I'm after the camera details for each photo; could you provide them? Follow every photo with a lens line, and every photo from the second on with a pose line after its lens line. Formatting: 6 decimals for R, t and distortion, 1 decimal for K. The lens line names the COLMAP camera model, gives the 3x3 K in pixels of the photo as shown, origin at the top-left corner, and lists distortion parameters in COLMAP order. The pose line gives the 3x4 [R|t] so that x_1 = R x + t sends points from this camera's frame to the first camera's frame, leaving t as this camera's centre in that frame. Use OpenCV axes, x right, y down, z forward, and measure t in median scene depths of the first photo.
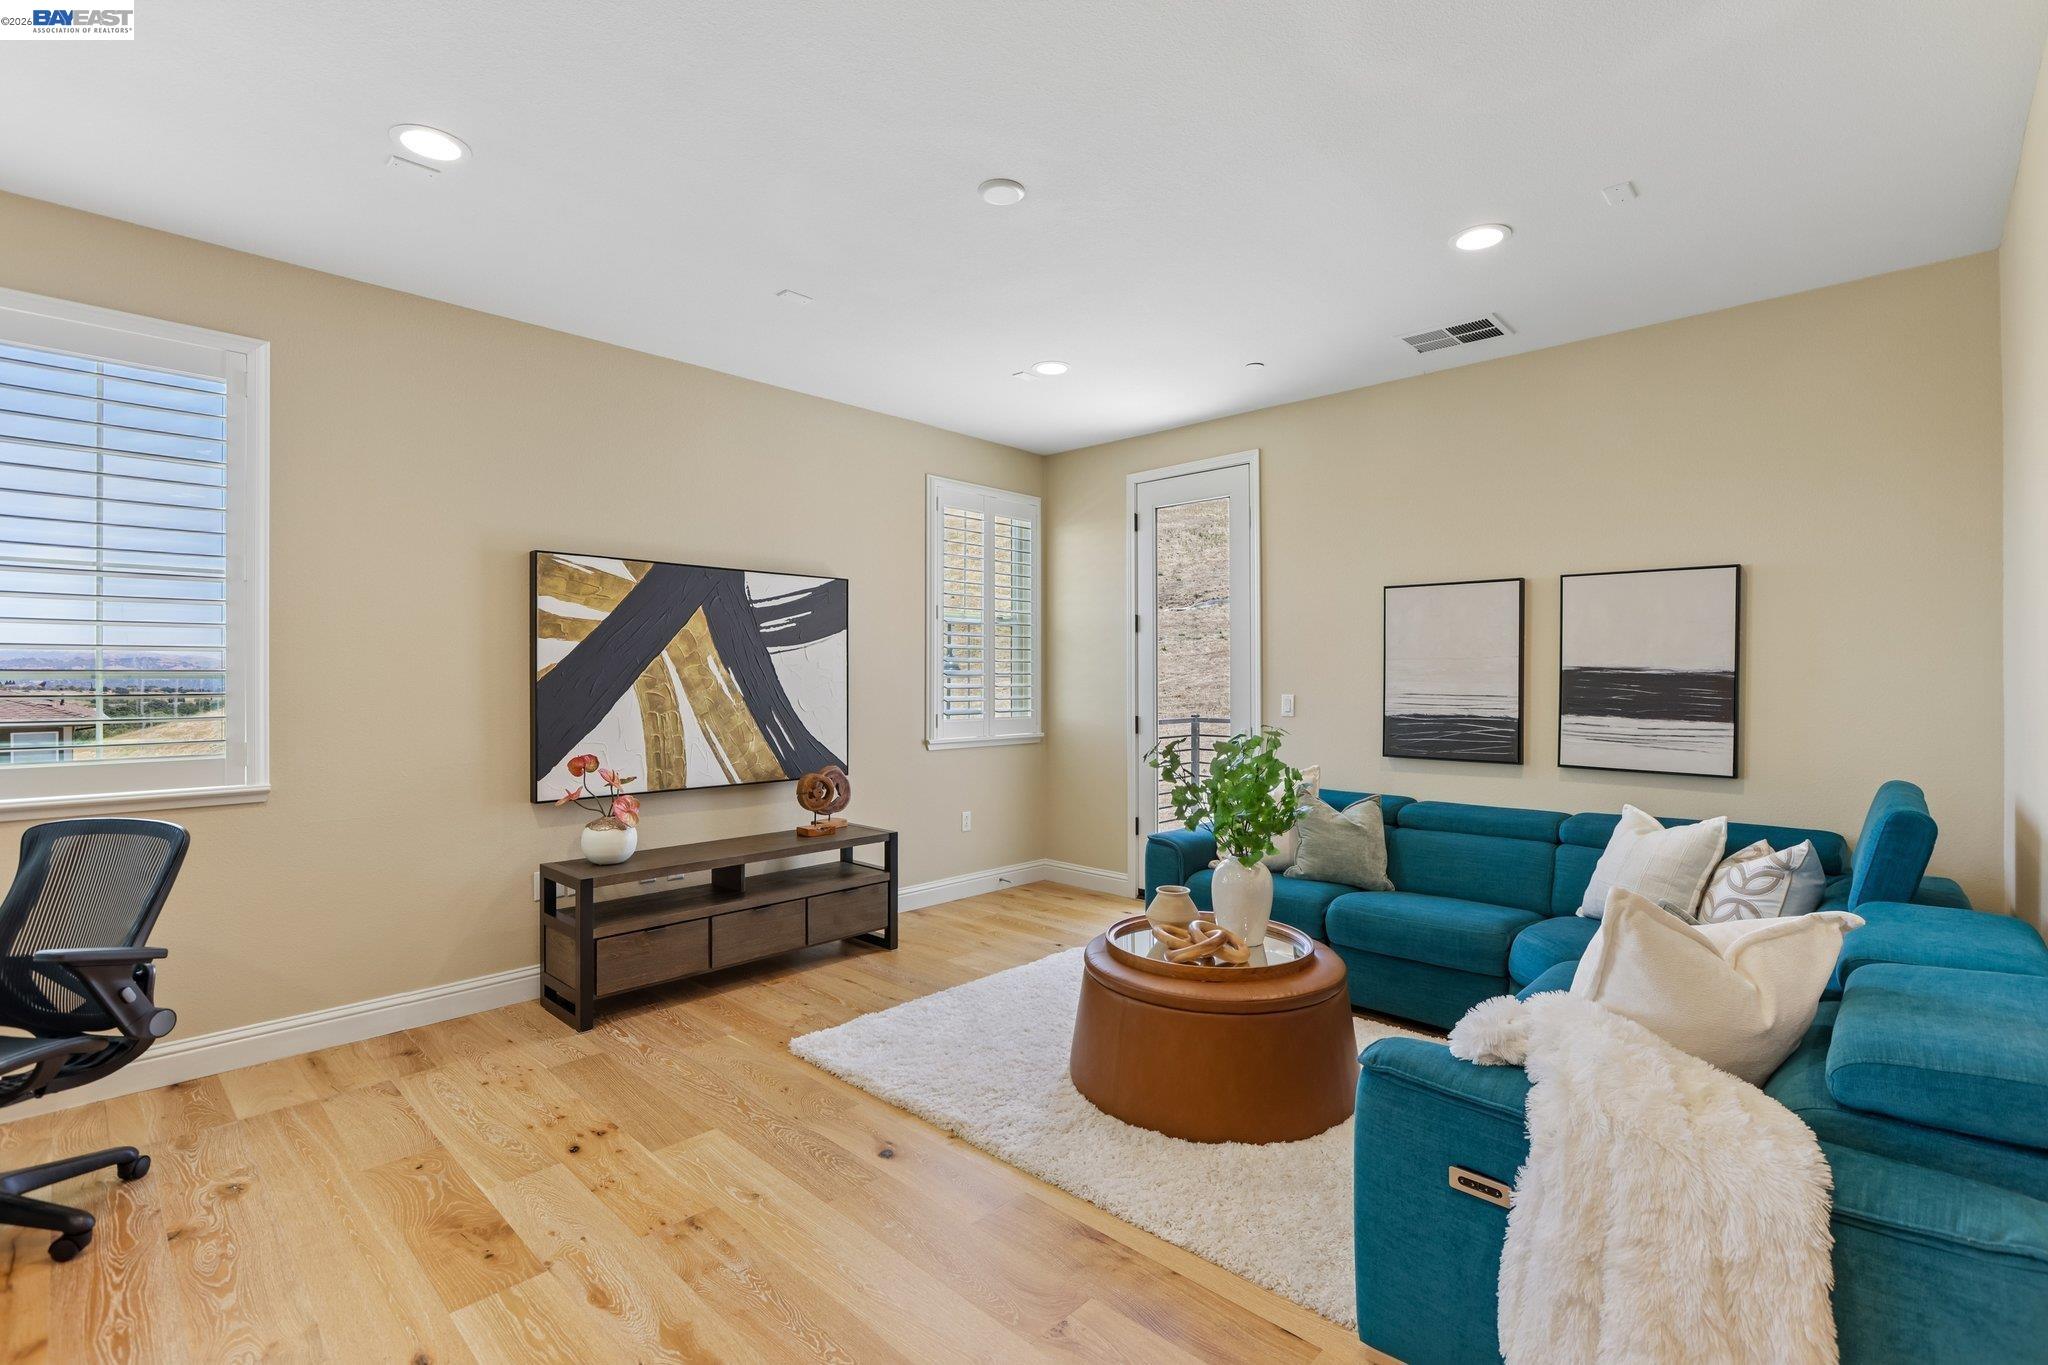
lens RADIAL K [[931.9, 0, 1028.1], [0, 931.9, 676.4], [0, 0, 1]] dist [-0.021191, 0.000326]
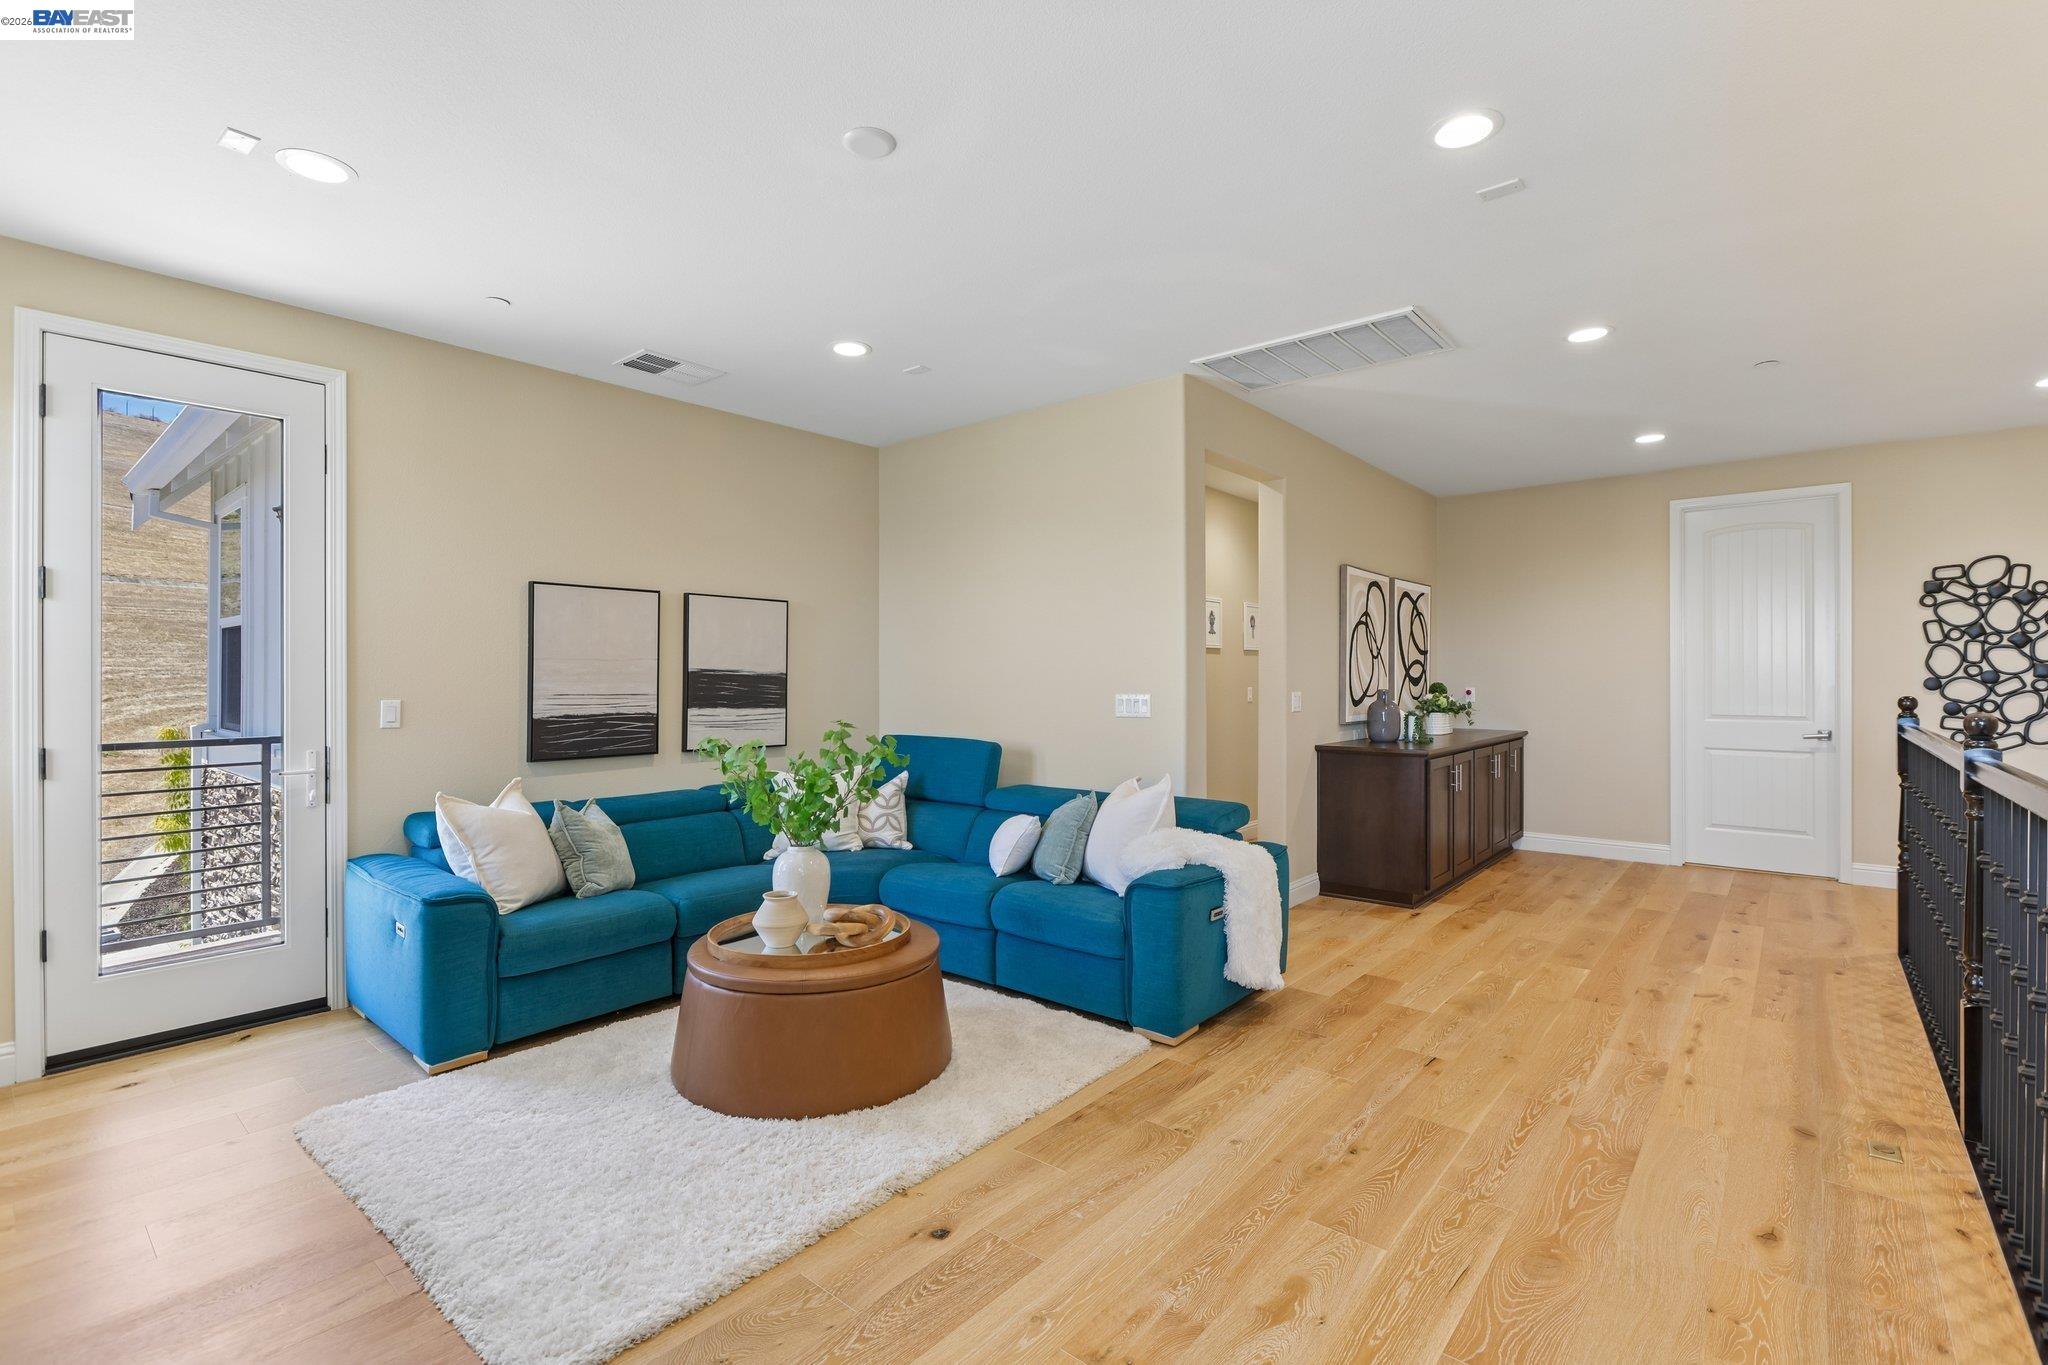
lens RADIAL K [[931.9, 0, 1028.1], [0, 931.9, 676.4], [0, 0, 1]] dist [-0.021191, 0.000326]
pose [[-0.067758, -0.001291, 0.997701, -0.627607], [-0.000763, 0.999999, 0.001242, -0.002132], [-0.997701, -0.000677, -0.067759, 0.604191]]
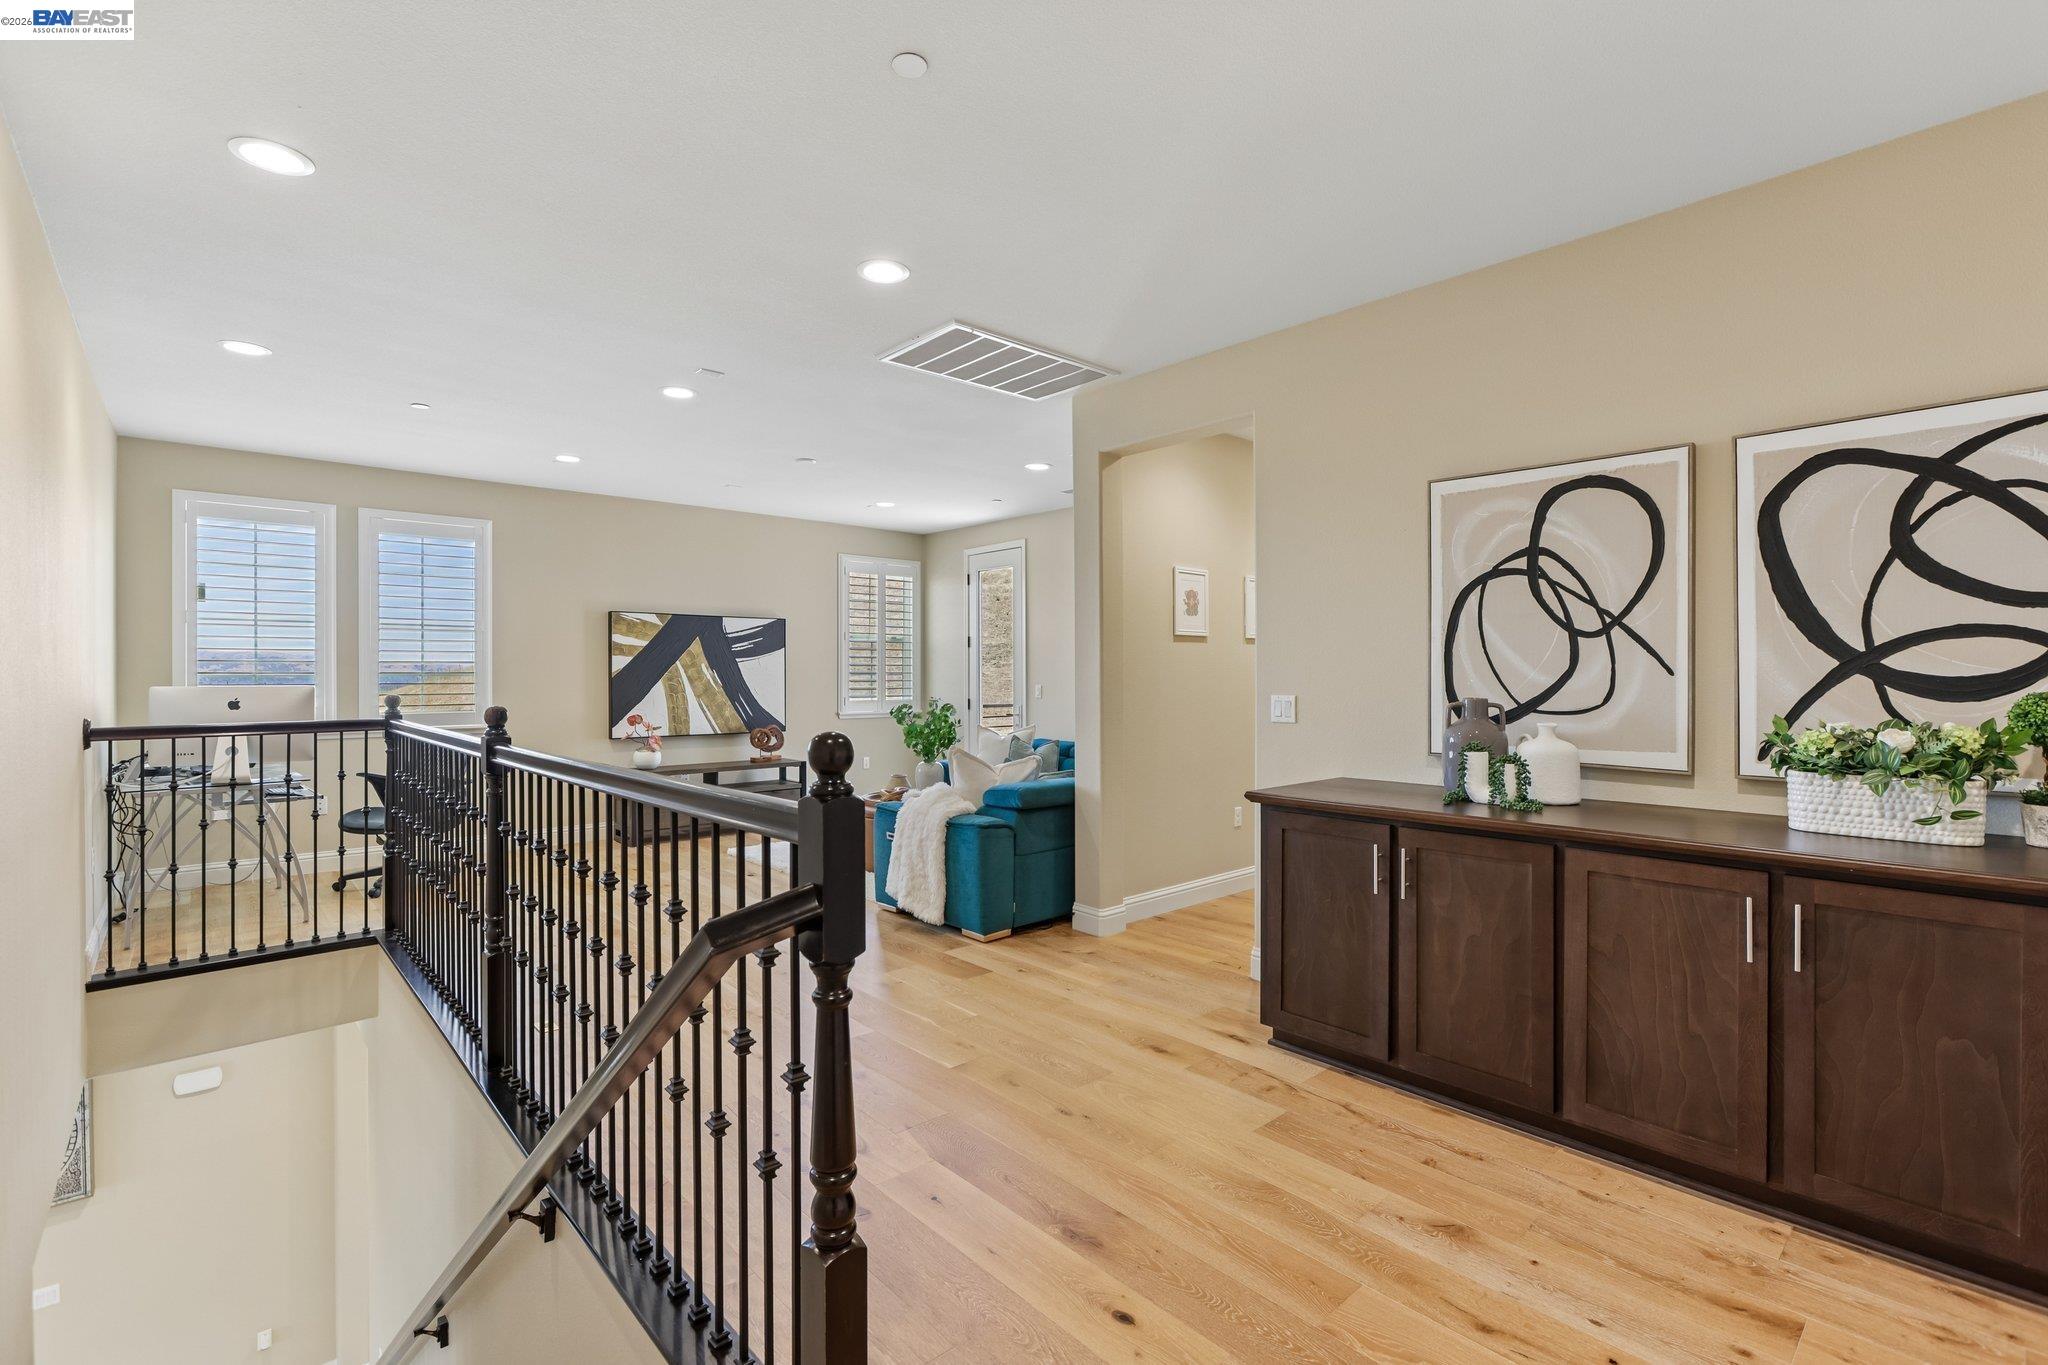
lens RADIAL K [[931.9, 0, 1028.1], [0, 931.9, 676.4], [0, 0, 1]] dist [-0.021191, 0.000326]
pose [[0.996983, -0.001447, -0.077610, 0.466736], [0.001661, 0.999995, 0.002692, -0.000767], [0.077605, -0.002813, 0.996980, -0.830018]]
